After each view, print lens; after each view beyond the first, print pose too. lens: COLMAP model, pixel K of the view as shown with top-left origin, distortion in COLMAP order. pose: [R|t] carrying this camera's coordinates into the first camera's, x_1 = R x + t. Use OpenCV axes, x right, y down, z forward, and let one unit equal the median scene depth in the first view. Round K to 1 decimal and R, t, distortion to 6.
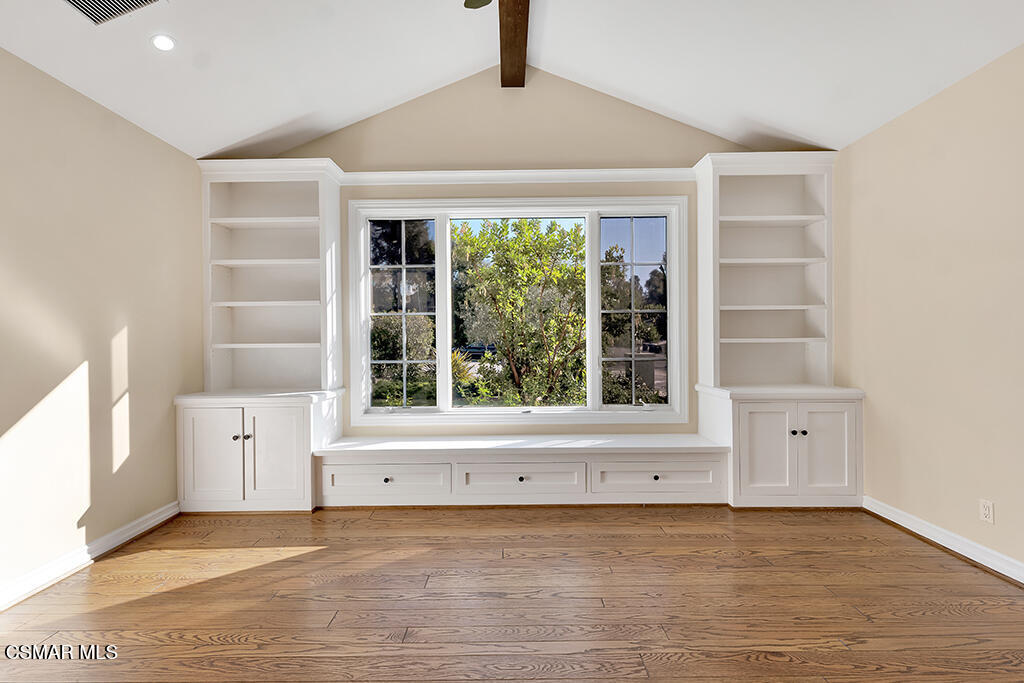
lens RADIAL K [[450.4, 0, 479.6], [0, 450.4, 345.0], [0, 0, 1]] dist [0.002603, -0.000440]
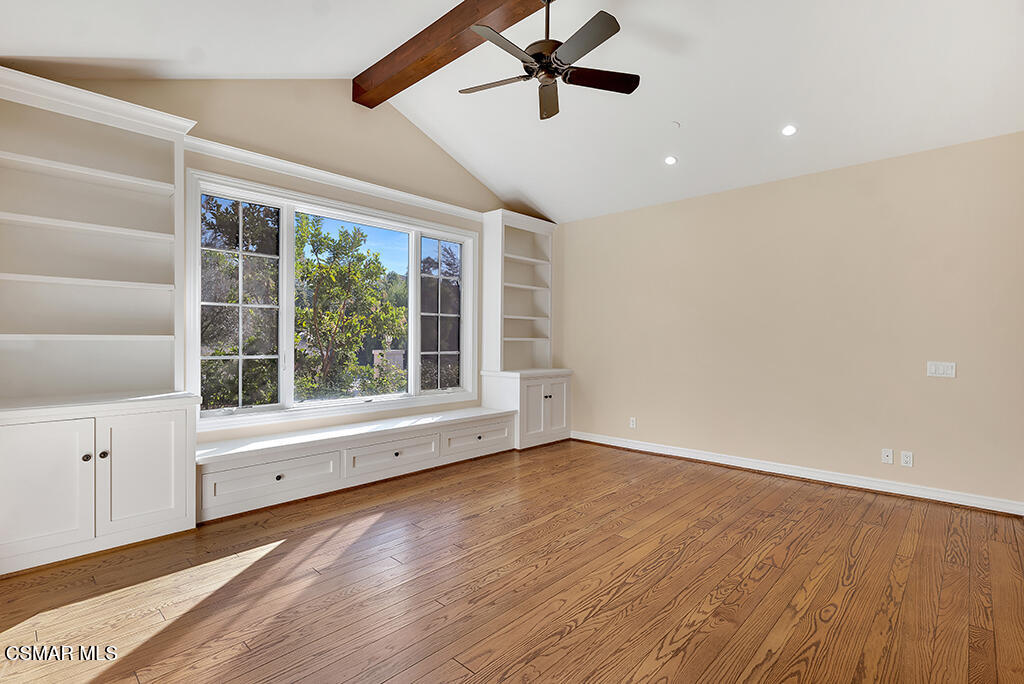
lens RADIAL K [[469.7, 0, 512.0], [0, 469.7, 342.0], [0, 0, 1]] dist [0.002256, -0.000213]
pose [[0.690738, 0.009625, 0.723041, -0.589015], [-0.009355, 0.999947, -0.004375, 0.006268], [-0.723044, -0.003742, 0.690791, -0.066455]]
